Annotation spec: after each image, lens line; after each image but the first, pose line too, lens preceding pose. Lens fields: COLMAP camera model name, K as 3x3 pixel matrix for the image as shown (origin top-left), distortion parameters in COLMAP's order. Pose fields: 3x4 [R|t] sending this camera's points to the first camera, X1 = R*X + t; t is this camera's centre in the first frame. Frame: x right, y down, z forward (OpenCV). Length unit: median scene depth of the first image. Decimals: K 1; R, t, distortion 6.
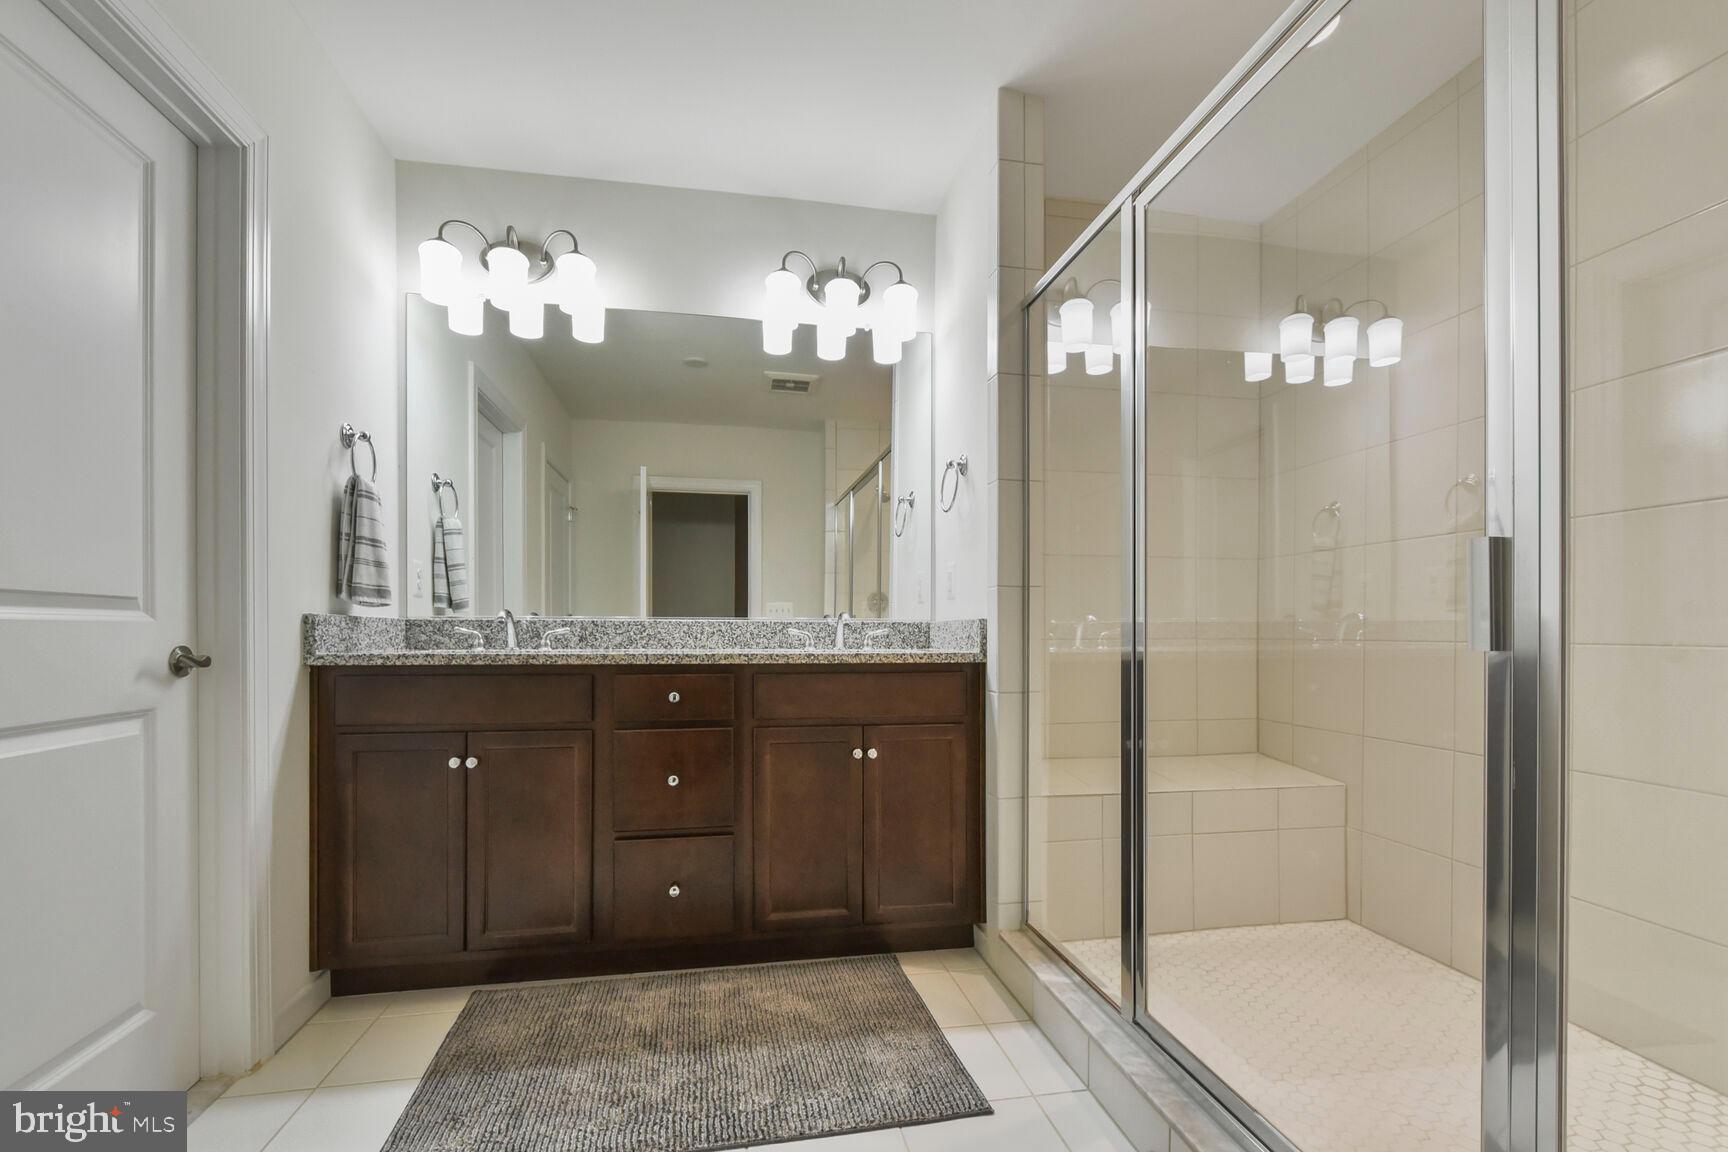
lens RADIAL K [[760.7, 0, 864.7], [0, 760.7, 625.1], [0, 0, 1]] dist [-0.000448, -0.000838]
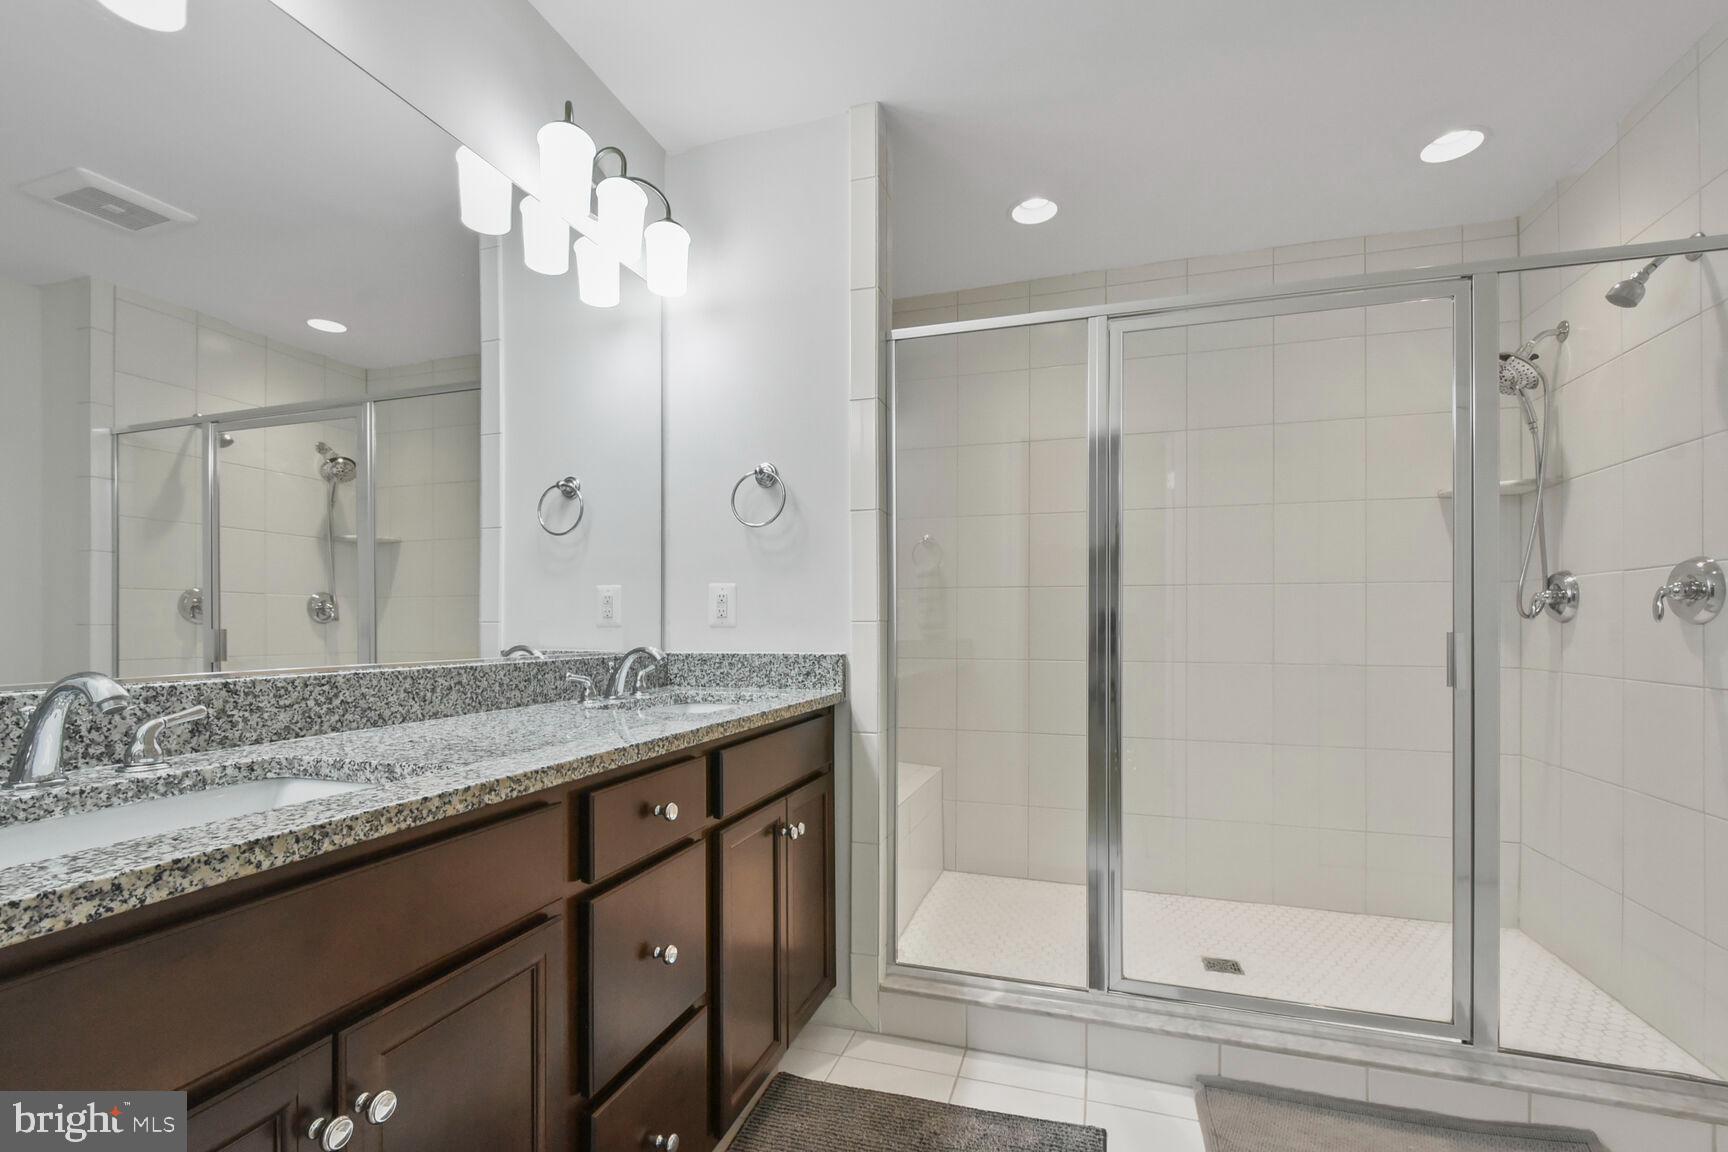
lens RADIAL K [[760.7, 0, 864.7], [0, 760.7, 625.1], [0, 0, 1]] dist [-0.000448, -0.000838]
pose [[0.486834, -0.003409, 0.873488, -0.556112], [-0.004010, 0.999973, 0.006137, -0.042174], [-0.873485, -0.006490, 0.486807, 0.475536]]
